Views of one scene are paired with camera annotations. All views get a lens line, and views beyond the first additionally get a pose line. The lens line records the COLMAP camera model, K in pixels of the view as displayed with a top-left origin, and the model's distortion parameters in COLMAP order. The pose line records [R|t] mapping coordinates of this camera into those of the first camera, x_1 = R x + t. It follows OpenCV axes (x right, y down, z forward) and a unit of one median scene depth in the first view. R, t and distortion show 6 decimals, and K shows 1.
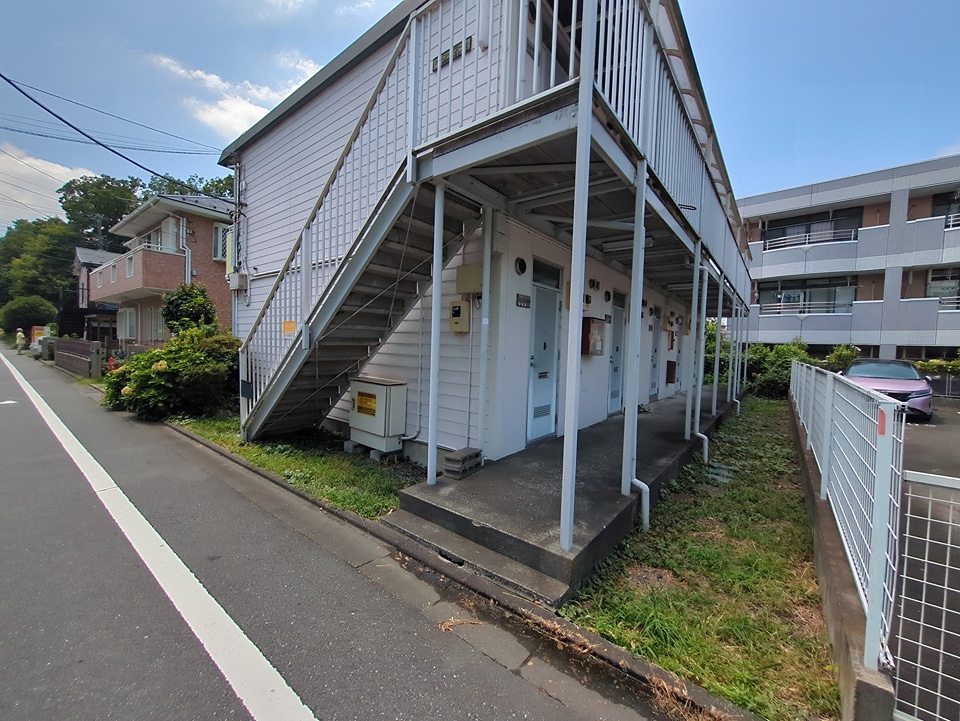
lens RADIAL K [[376.1, 0, 482.3], [0, 376.1, 355.9], [0, 0, 1]] dist [0.001558, -0.000038]
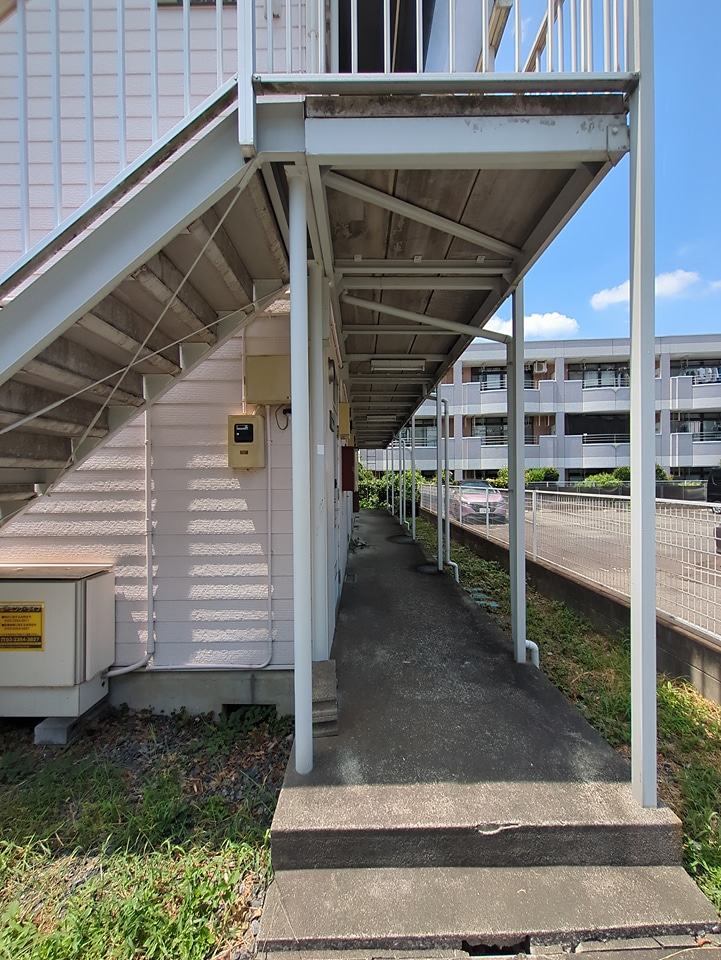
lens RADIAL K [[376.1, 0, 359.7], [0, 376.1, 481.2], [0, 0, 1]] dist [0.001558, -0.000038]
pose [[0.784213, -0.044505, 0.618894, -0.282862], [0.053677, 0.998551, 0.003792, -0.034196], [-0.618166, 0.030247, 0.785465, 0.413325]]
